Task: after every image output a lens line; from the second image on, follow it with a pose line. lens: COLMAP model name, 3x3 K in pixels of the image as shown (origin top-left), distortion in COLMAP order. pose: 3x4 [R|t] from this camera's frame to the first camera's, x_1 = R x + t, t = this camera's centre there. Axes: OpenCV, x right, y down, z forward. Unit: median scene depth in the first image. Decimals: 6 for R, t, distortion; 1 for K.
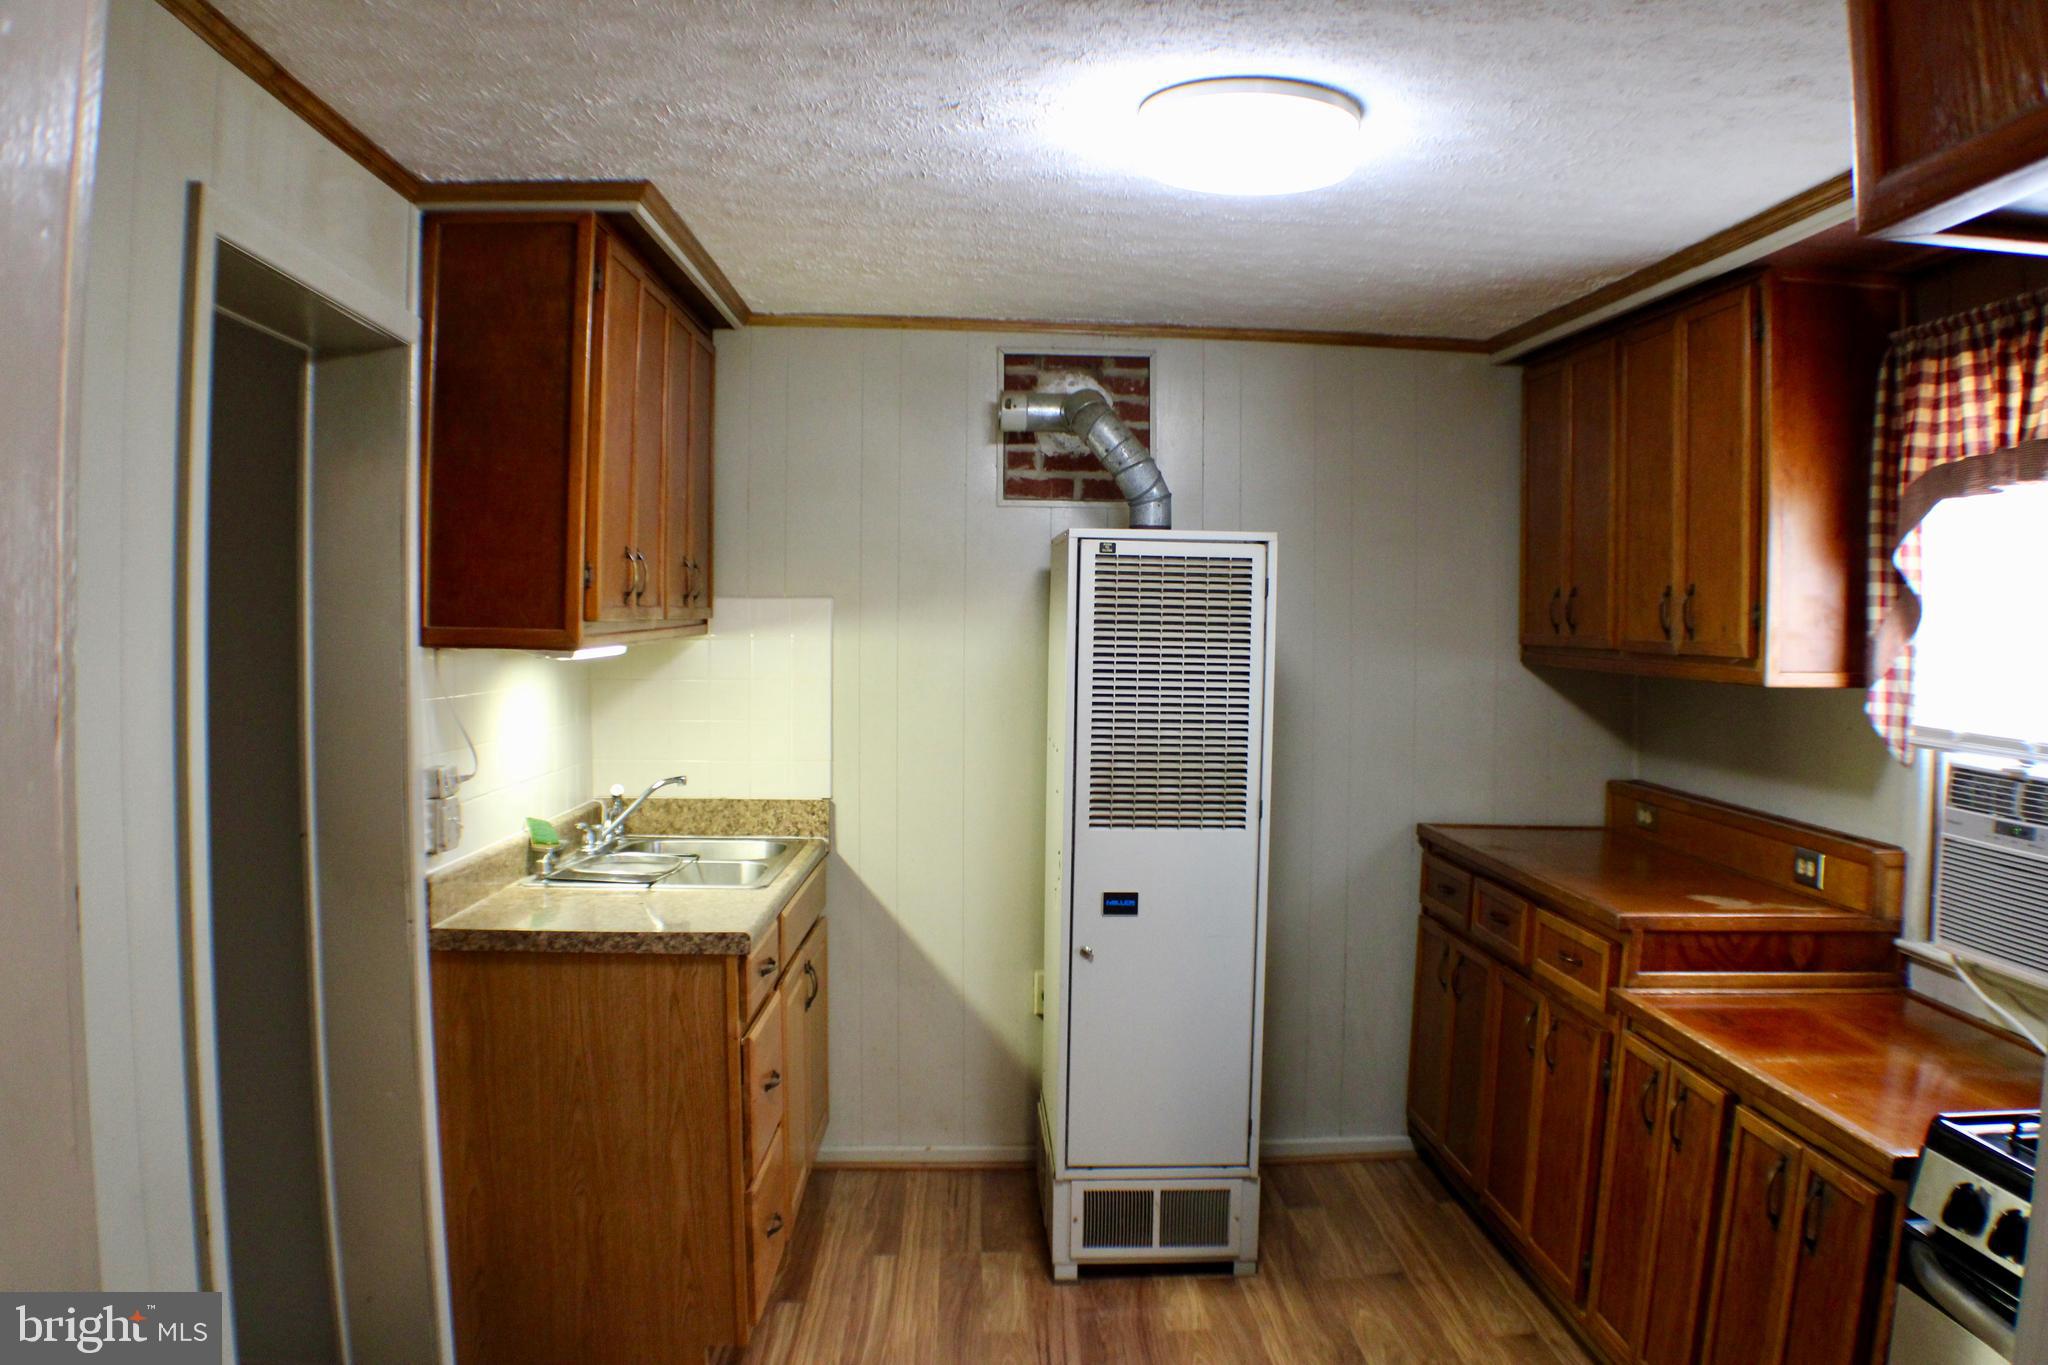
lens RADIAL K [[1599.3, 0, 1024.0], [0, 1599.3, 682.5], [0, 0, 1]] dist [-0.221562, 0.086911]
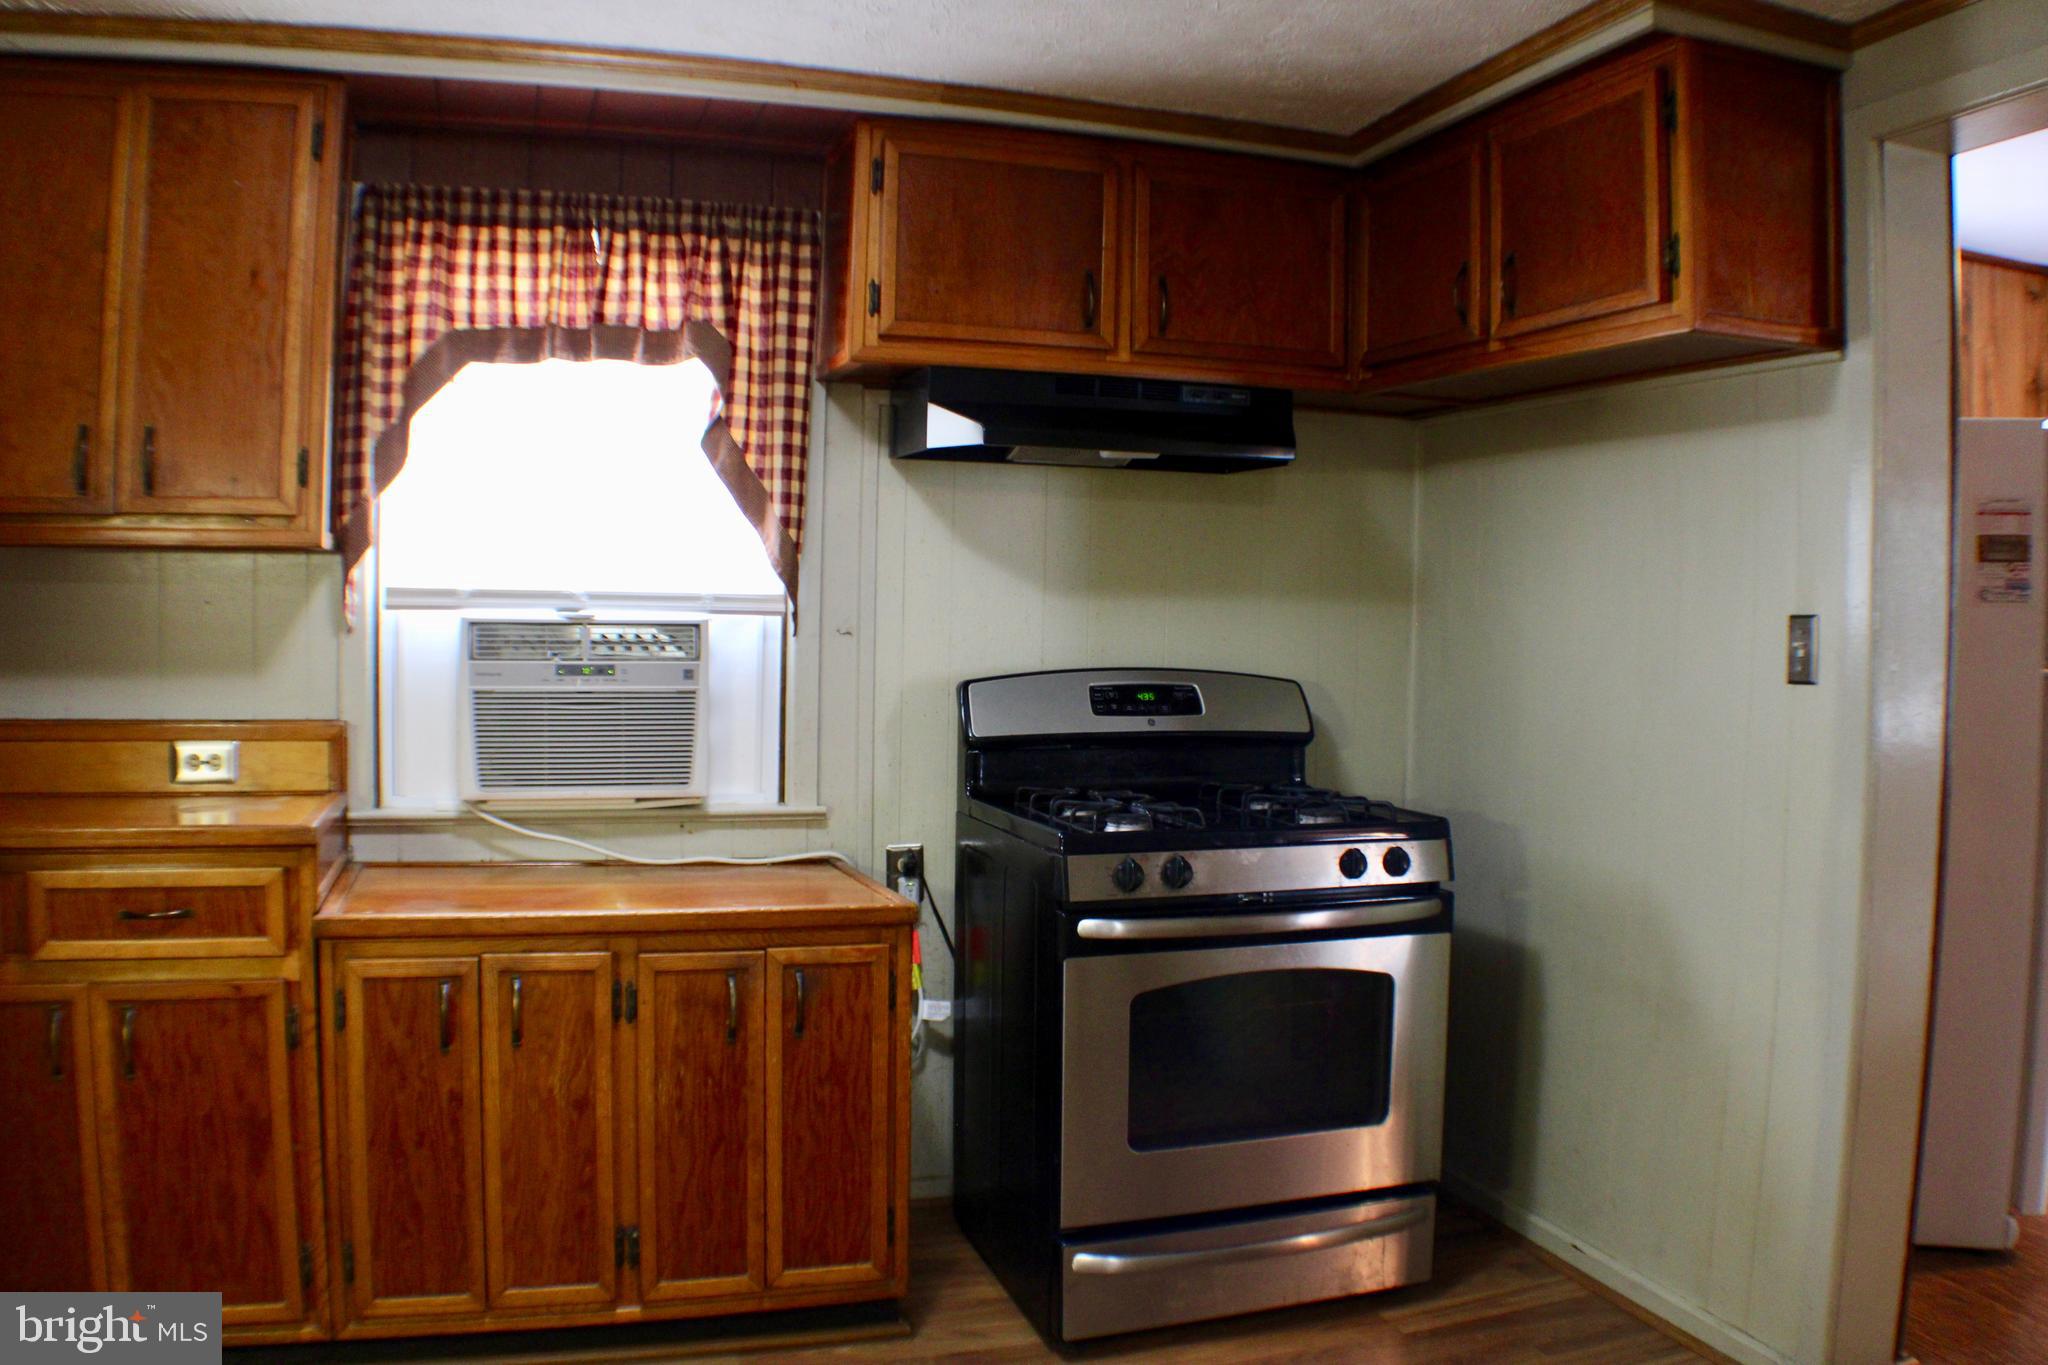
lens RADIAL K [[1599.3, 0, 1024.0], [0, 1599.3, 682.5], [0, 0, 1]] dist [-0.221562, 0.086911]
pose [[-0.276385, -0.059353, 0.959213, -0.535640], [0.019447, 0.997541, 0.067328, 0.032769], [-0.960850, 0.037263, -0.274551, 0.943353]]
